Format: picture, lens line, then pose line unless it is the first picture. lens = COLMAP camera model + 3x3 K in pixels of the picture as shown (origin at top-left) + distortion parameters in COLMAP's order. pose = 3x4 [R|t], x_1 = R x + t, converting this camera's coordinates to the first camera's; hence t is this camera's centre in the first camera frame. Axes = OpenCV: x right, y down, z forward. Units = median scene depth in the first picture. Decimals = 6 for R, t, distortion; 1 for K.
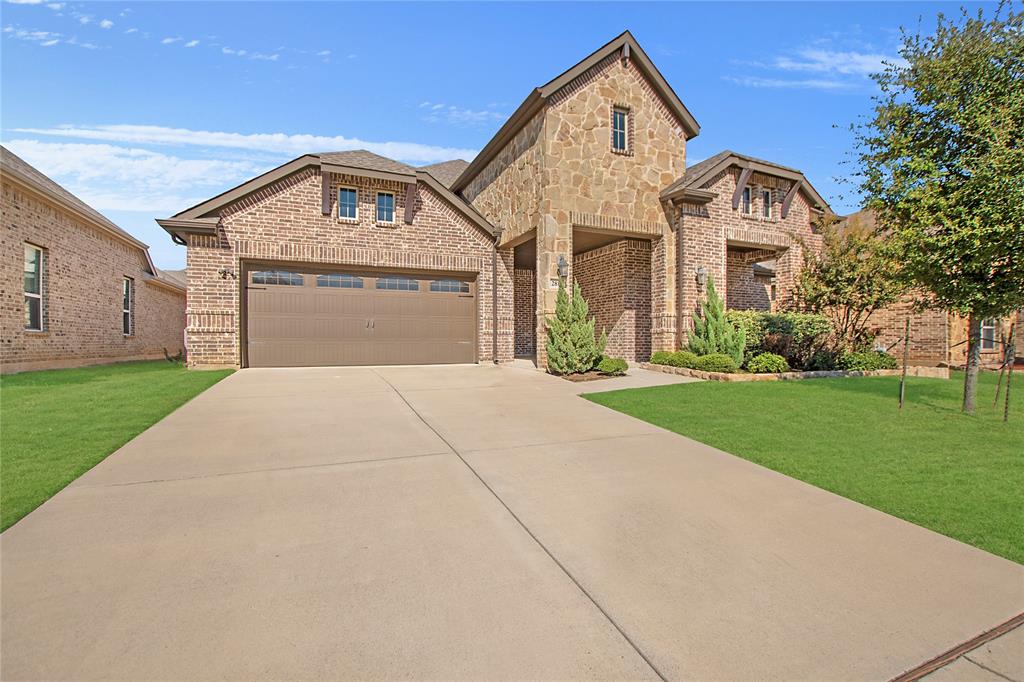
lens RADIAL K [[453.1, 0, 510.3], [0, 453.1, 340.1], [0, 0, 1]] dist [-0.031673, 0.004822]
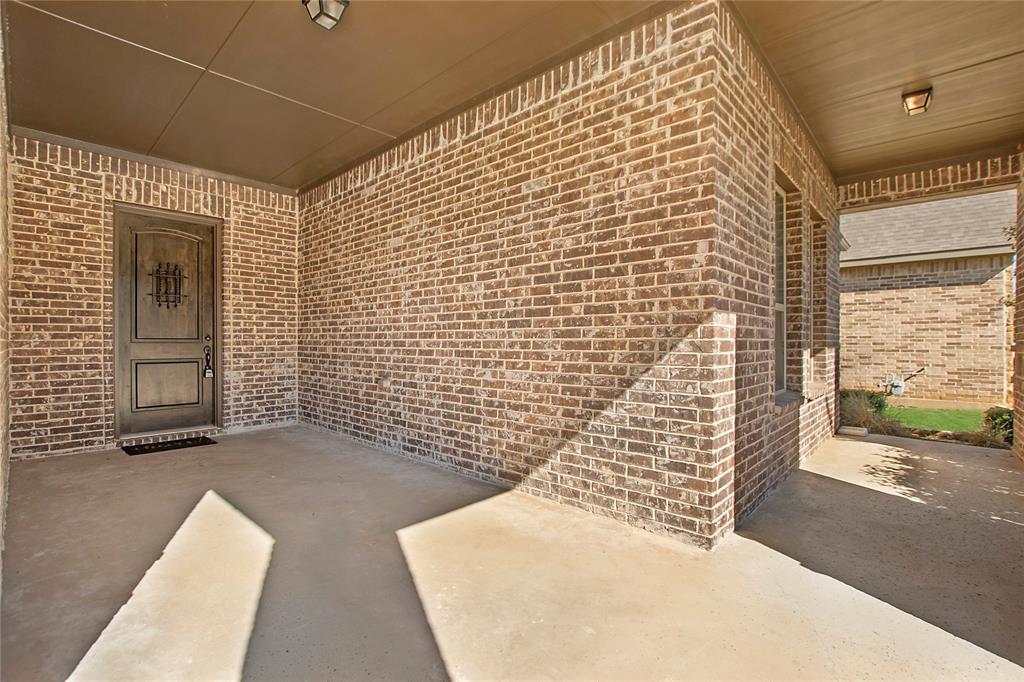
lens RADIAL K [[453.1, 0, 514.3], [0, 453.1, 348.1], [0, 0, 1]] dist [-0.031673, 0.004822]
pose [[0.905357, -0.005870, 0.424610, 0.075625], [-0.001951, 0.999836, 0.017981, -0.054081], [-0.424646, -0.017108, 0.905198, 0.864447]]
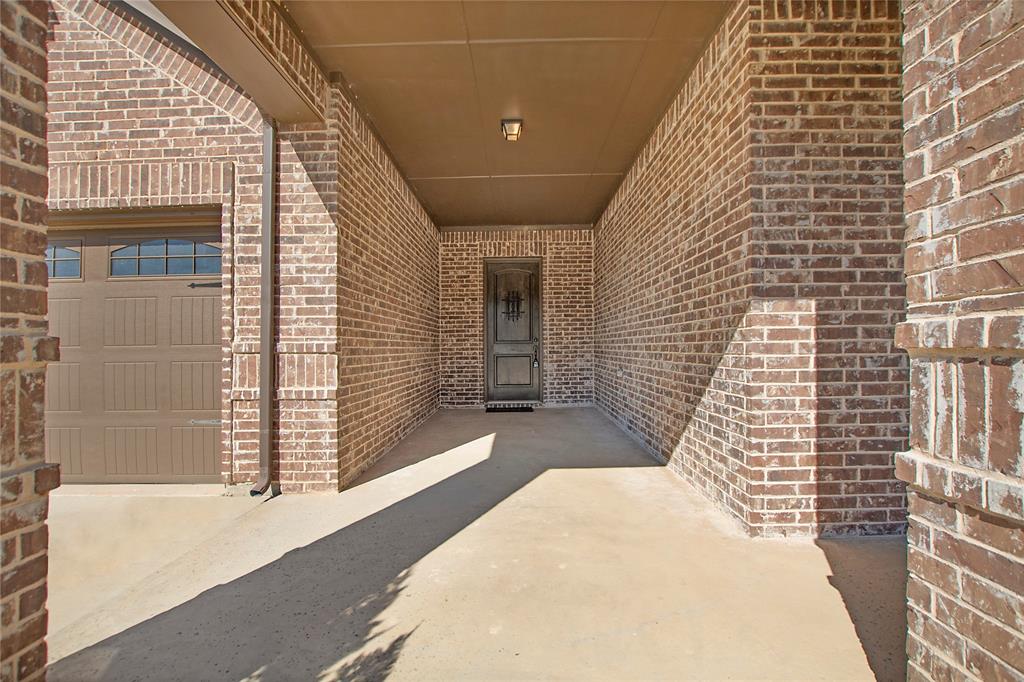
lens RADIAL K [[453.1, 0, 519.1], [0, 453.1, 343.9], [0, 0, 1]] dist [-0.031673, 0.004822]
pose [[0.922151, -0.014469, -0.386558, 0.238360], [0.014505, 0.999891, -0.002822, -0.047631], [0.386557, -0.003005, 0.922261, 0.773238]]
